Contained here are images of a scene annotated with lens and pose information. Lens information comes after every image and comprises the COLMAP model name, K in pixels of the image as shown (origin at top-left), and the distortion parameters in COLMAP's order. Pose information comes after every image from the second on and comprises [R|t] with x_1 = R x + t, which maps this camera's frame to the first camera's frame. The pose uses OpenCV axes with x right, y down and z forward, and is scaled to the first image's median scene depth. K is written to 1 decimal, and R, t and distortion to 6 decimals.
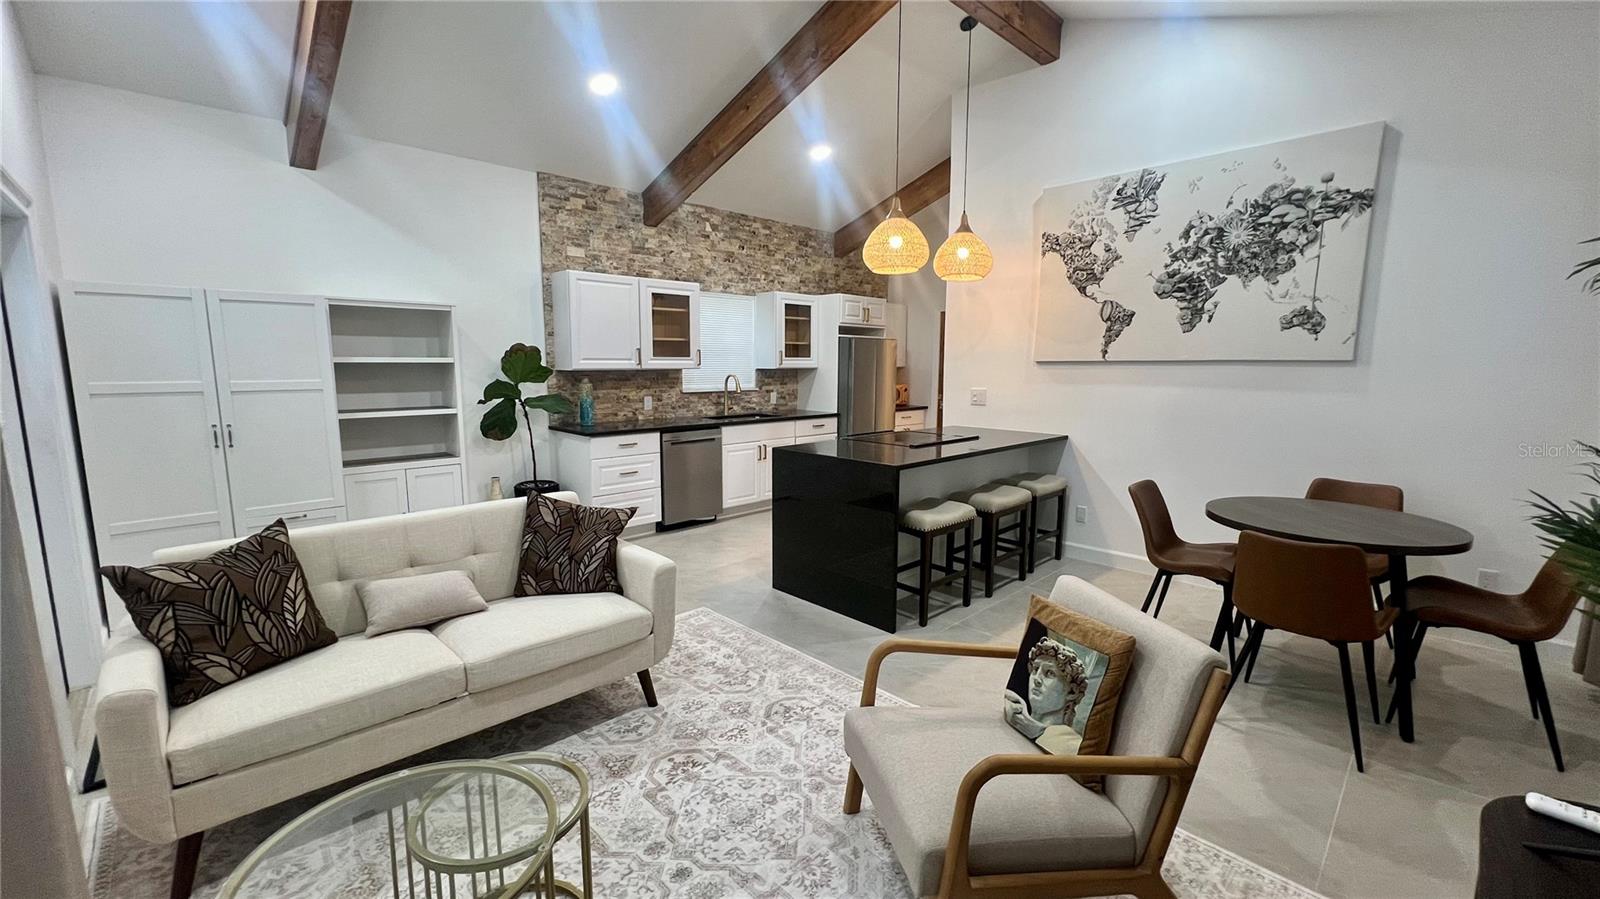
lens RADIAL K [[637.7, 0, 799.6], [0, 637.7, 448.6], [0, 0, 1]] dist [-0.002549, 0.000178]
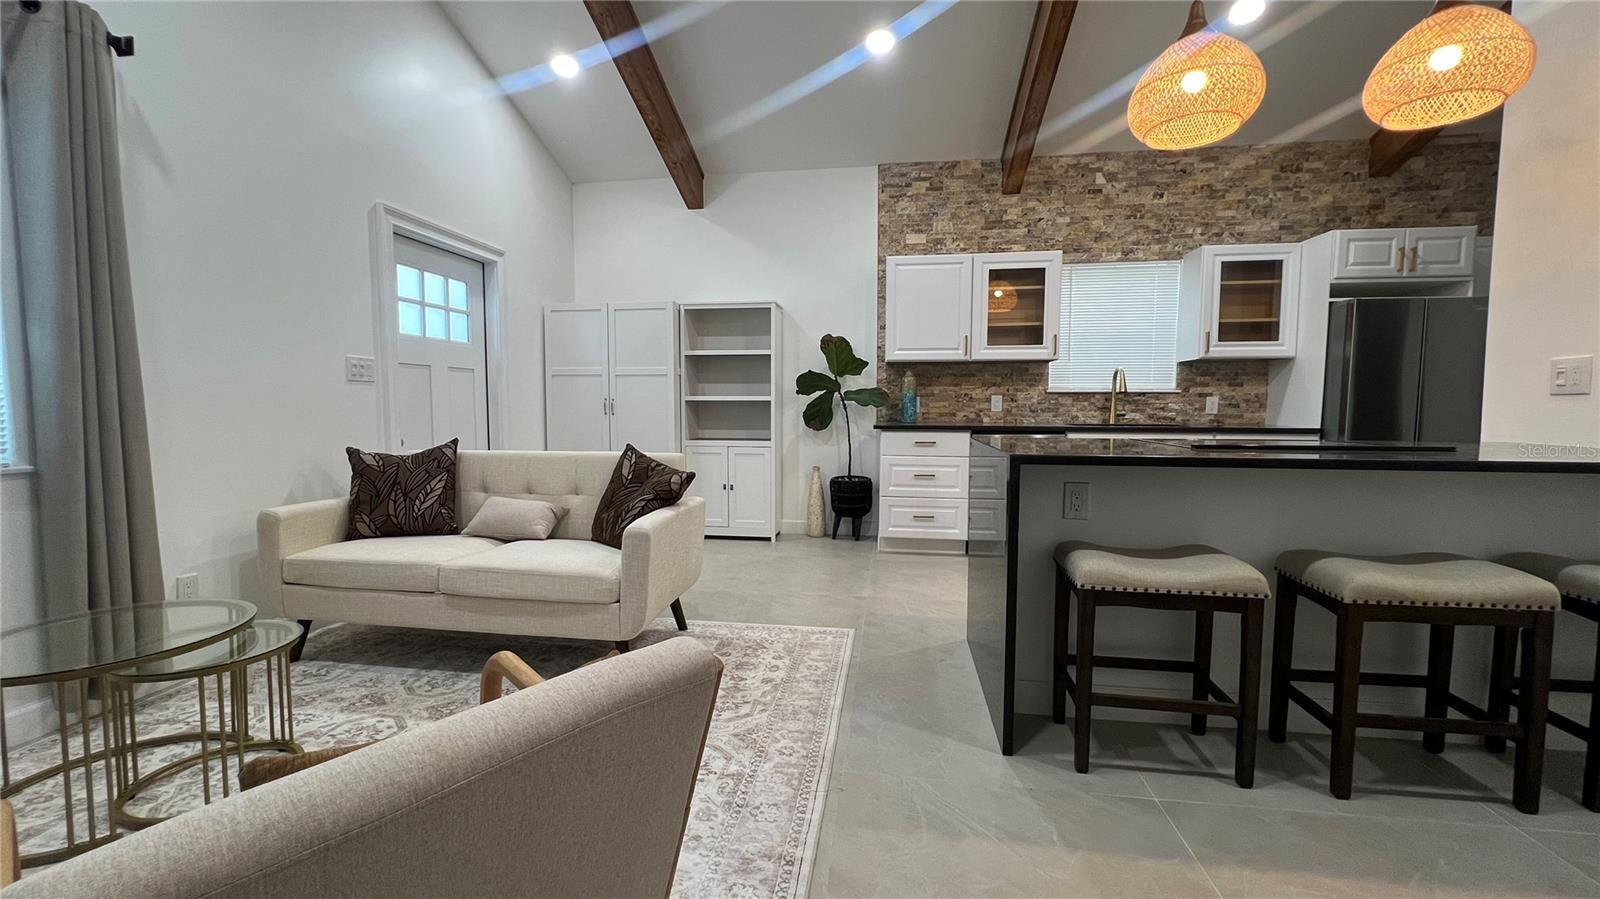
lens RADIAL K [[637.7, 0, 799.5], [0, 637.7, 448.9], [0, 0, 1]] dist [-0.002549, 0.000178]
pose [[0.606997, 0.053655, -0.792891, 0.373171], [-0.107146, 0.994134, -0.014753, 0.038880], [0.787448, 0.093910, 0.609185, 0.388924]]
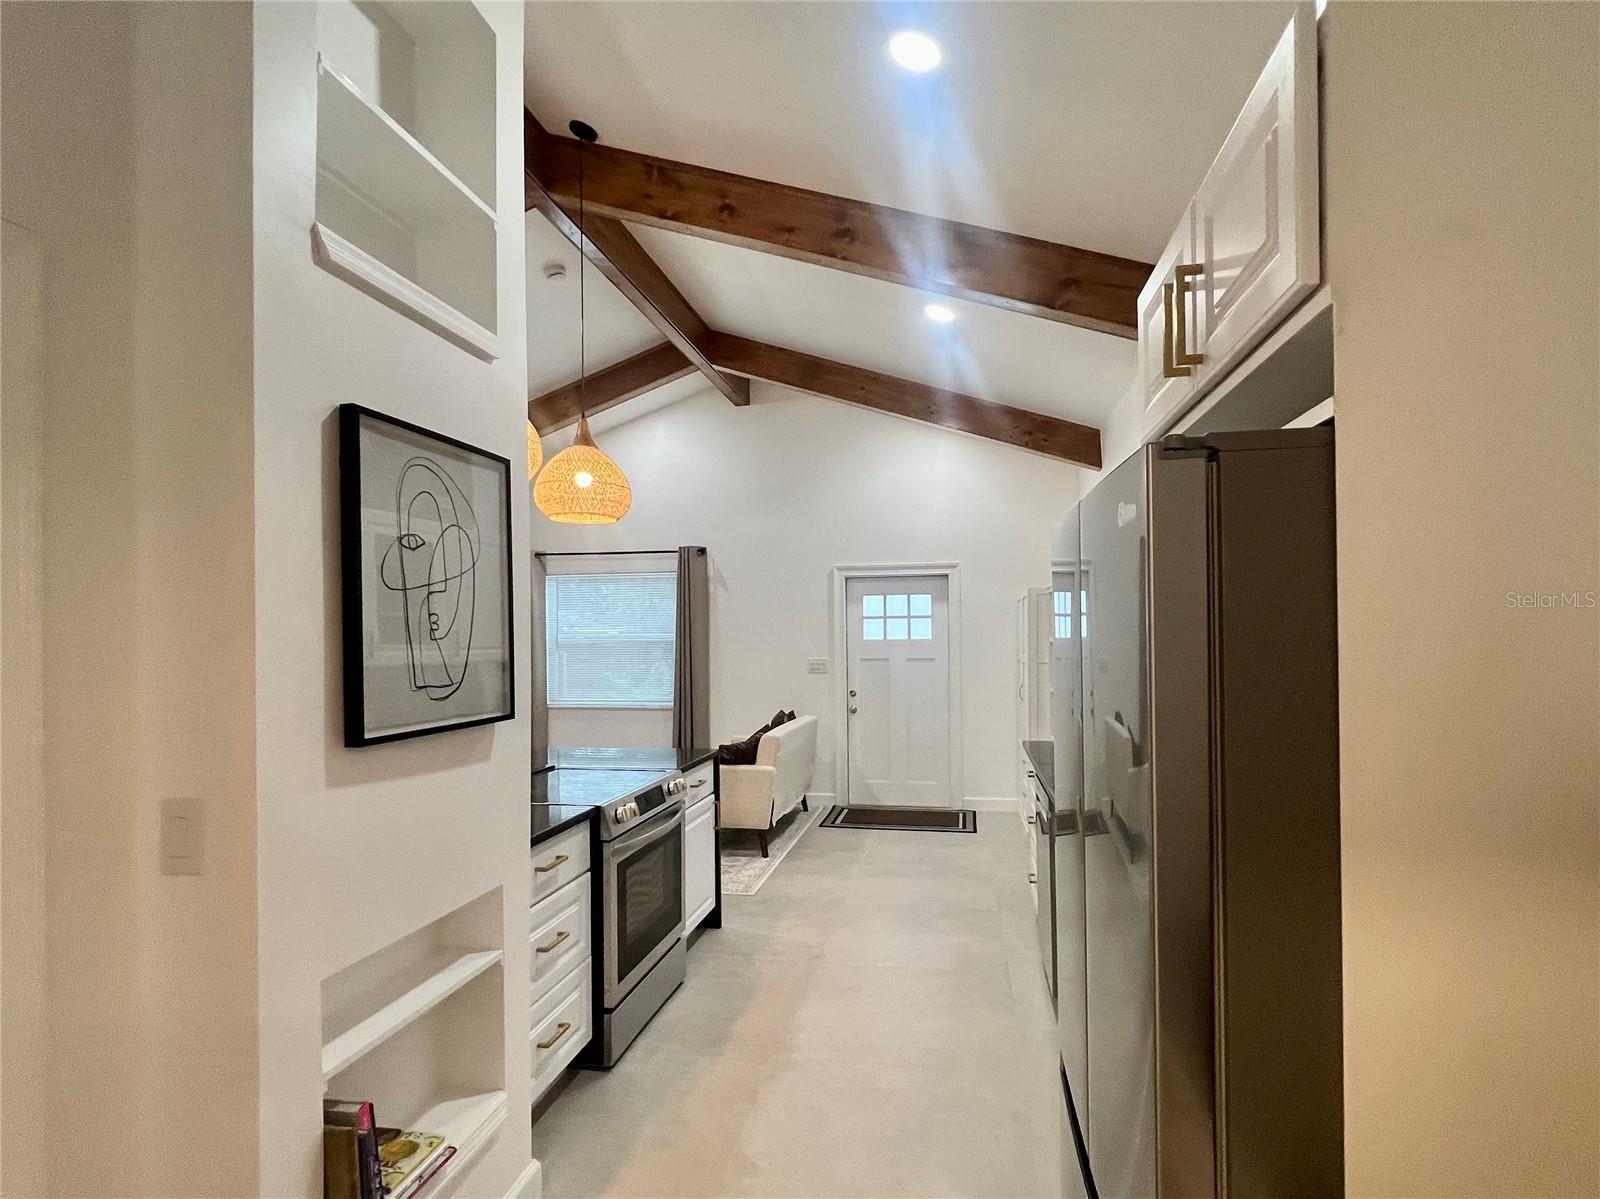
lens RADIAL K [[811.0, 0, 816.8], [0, 811.0, 632.1], [0, 0, 1]] dist [-0.005952, -0.000343]
pose [[-0.812370, 0.002452, -0.583137, 0.427644], [-0.070067, 0.992336, 0.101783, -0.247025], [0.578918, 0.123544, -0.805972, 1.755027]]
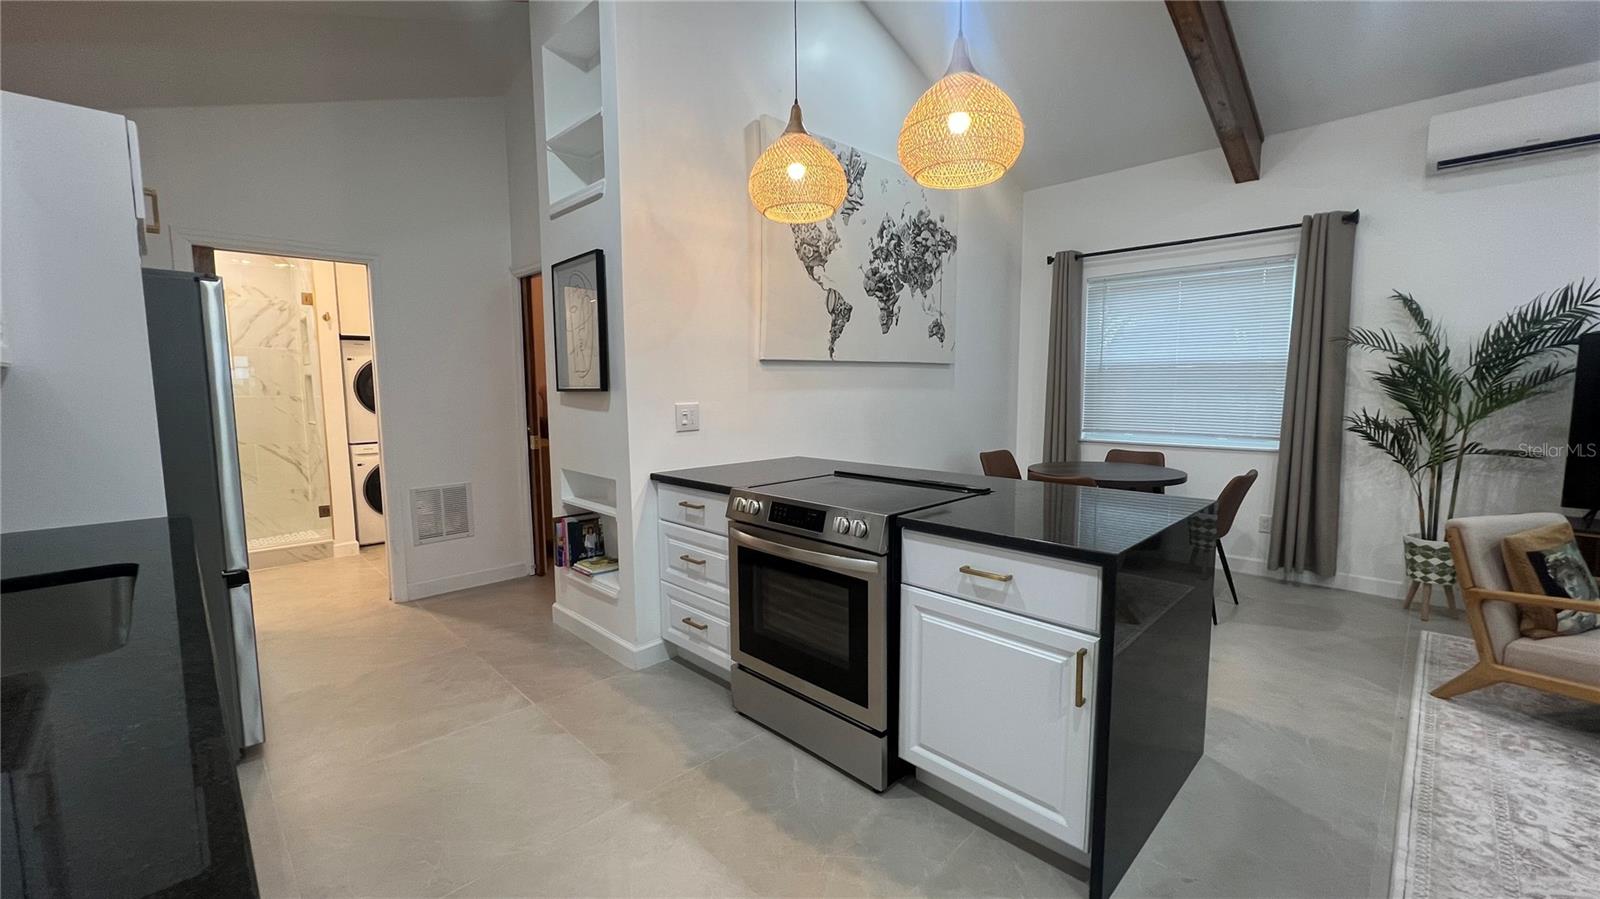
lens RADIAL K [[637.7, 0, 799.8], [0, 637.7, 447.9], [0, 0, 1]] dist [-0.002549, 0.000178]
pose [[-0.008501, -0.101498, 0.994799, -0.381189], [0.142501, 0.984559, 0.101671, -0.119543], [-0.989758, 0.142624, 0.006093, 1.087434]]
